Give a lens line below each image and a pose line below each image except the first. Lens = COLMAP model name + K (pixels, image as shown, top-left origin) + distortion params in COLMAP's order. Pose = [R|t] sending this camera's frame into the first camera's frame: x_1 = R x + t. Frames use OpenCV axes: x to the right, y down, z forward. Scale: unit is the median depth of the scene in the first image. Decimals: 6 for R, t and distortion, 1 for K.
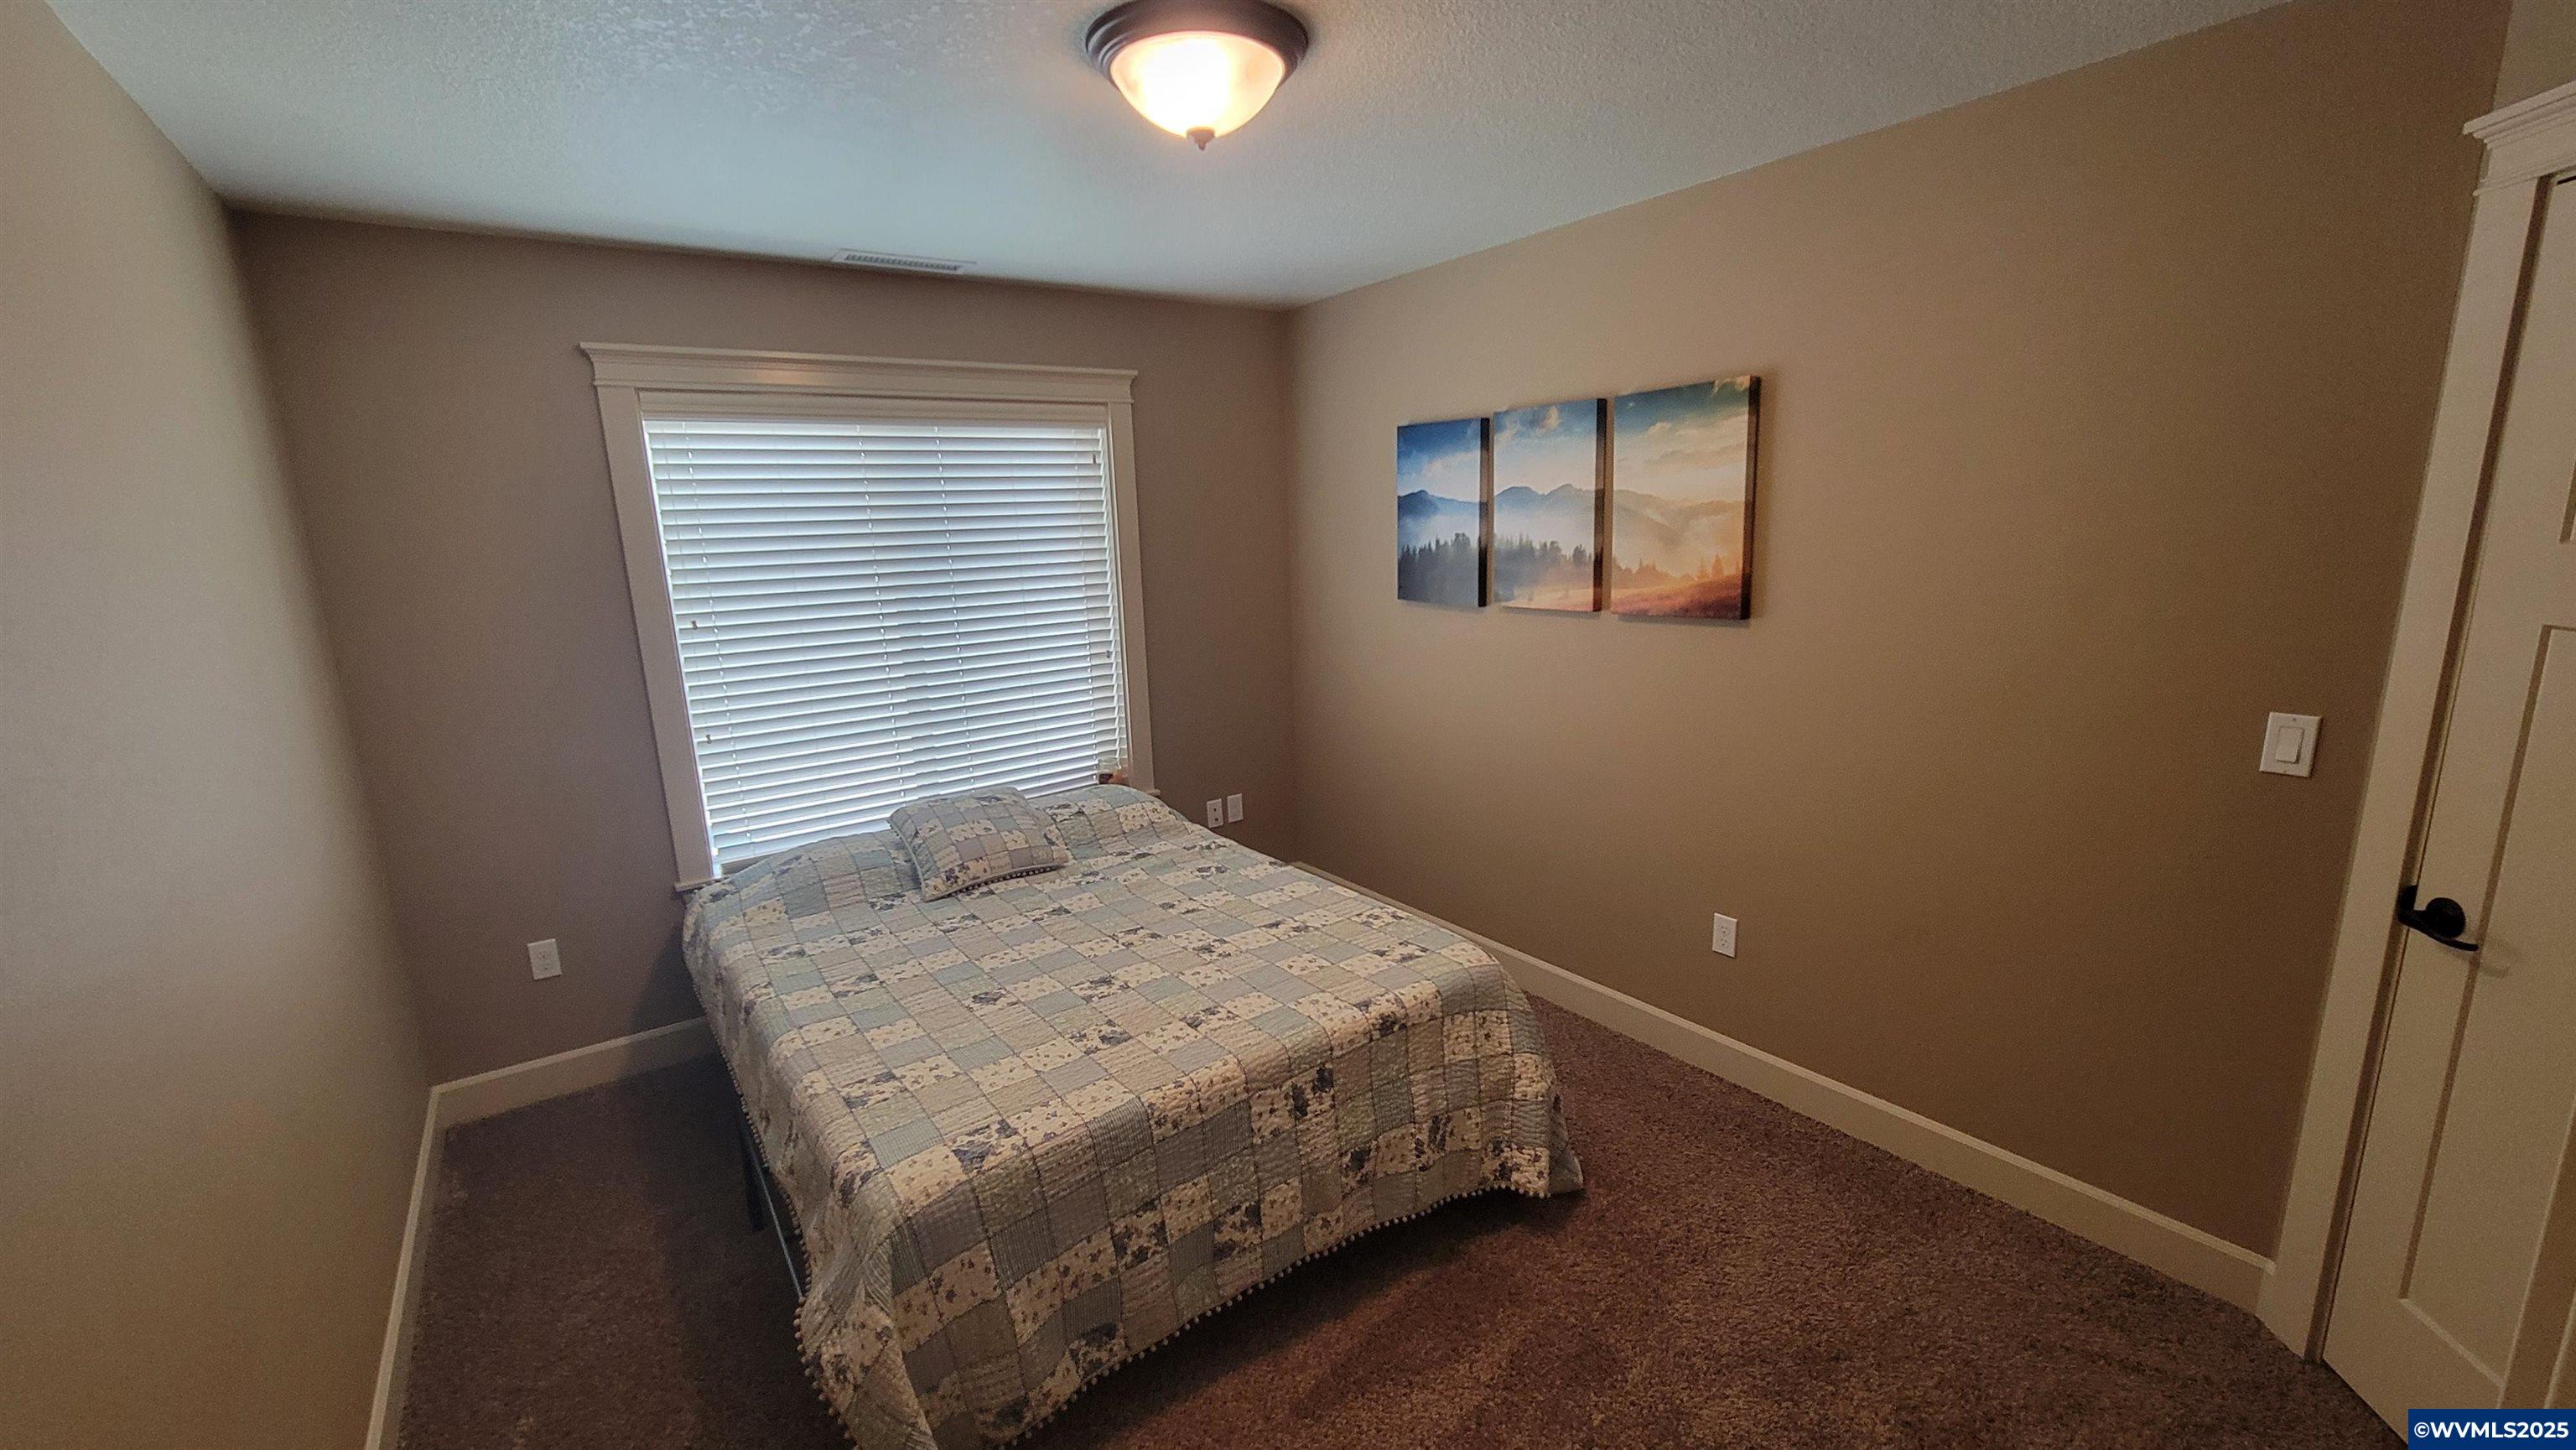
lens RADIAL K [[1040.6, 0, 1281.8], [0, 1040.6, 734.5], [0, 0, 1]] dist [-0.001359, 0.000011]
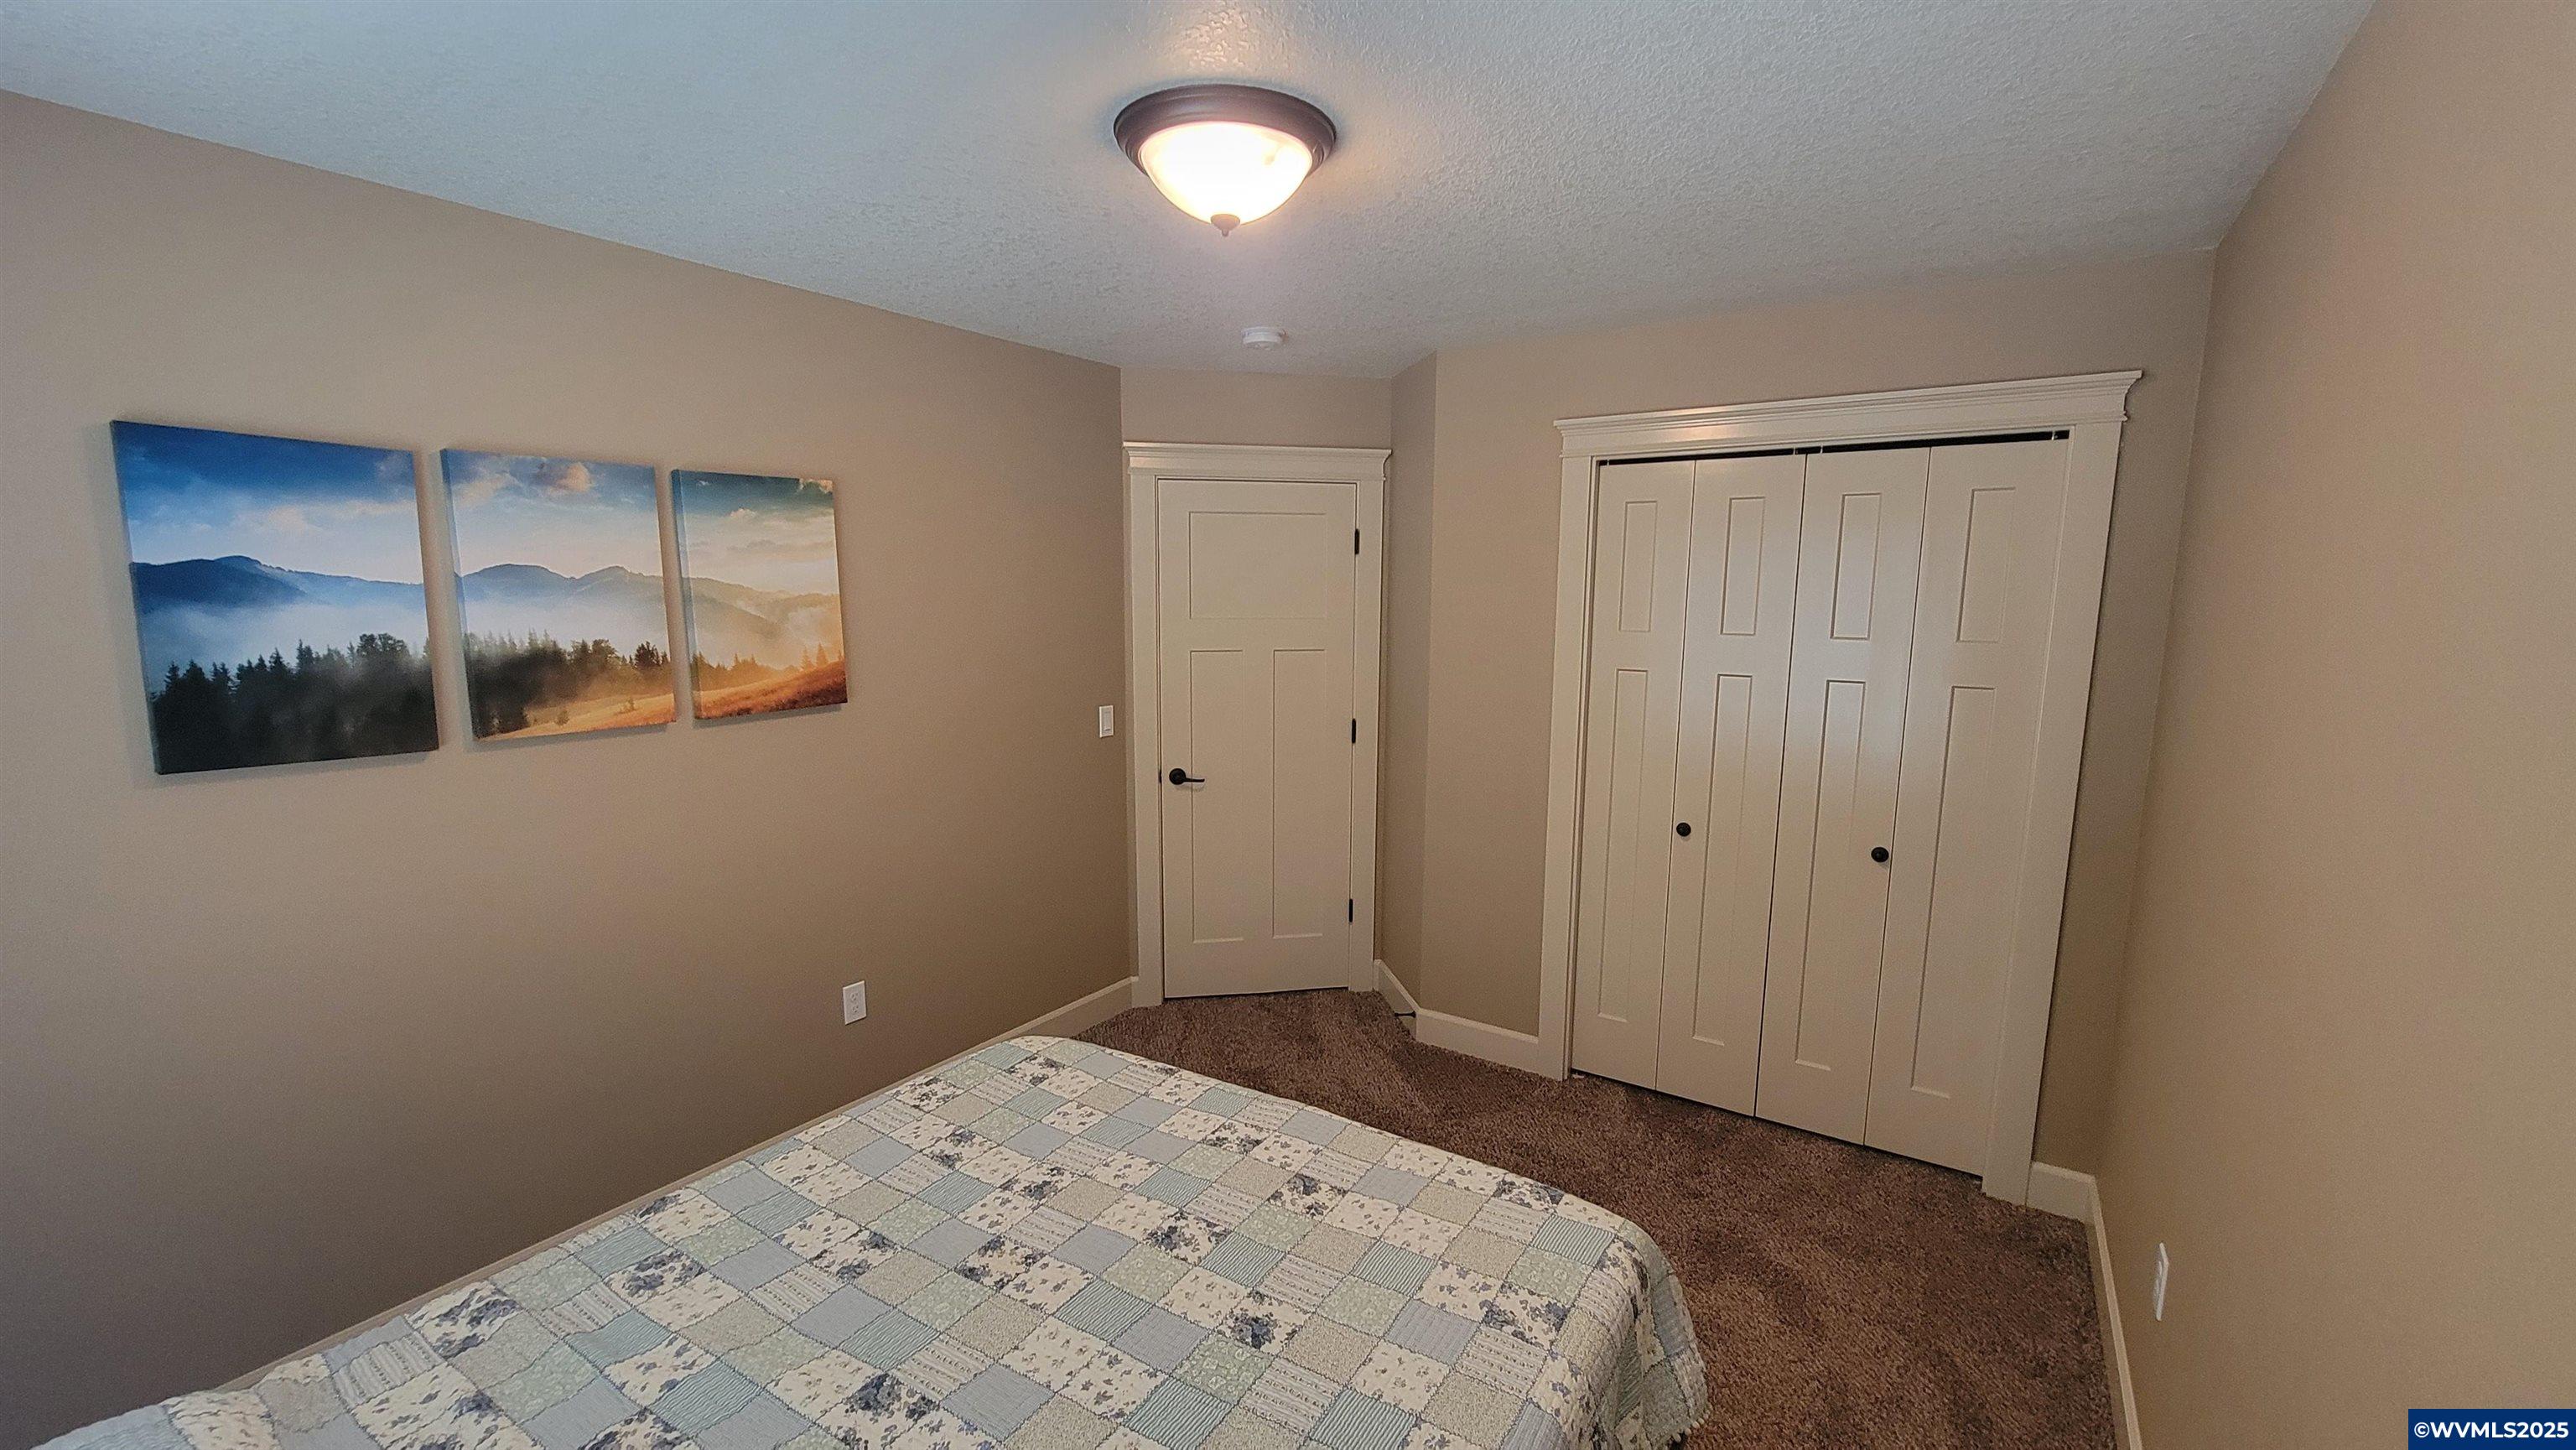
lens RADIAL K [[1040.6, 0, 1281.8], [0, 1040.6, 734.5], [0, 0, 1]] dist [-0.001359, 0.000011]
pose [[-0.345558, -0.101672, 0.932873, -0.692515], [0.200388, 0.963188, 0.179205, -0.173511], [-0.916752, 0.248862, -0.312464, 0.889958]]
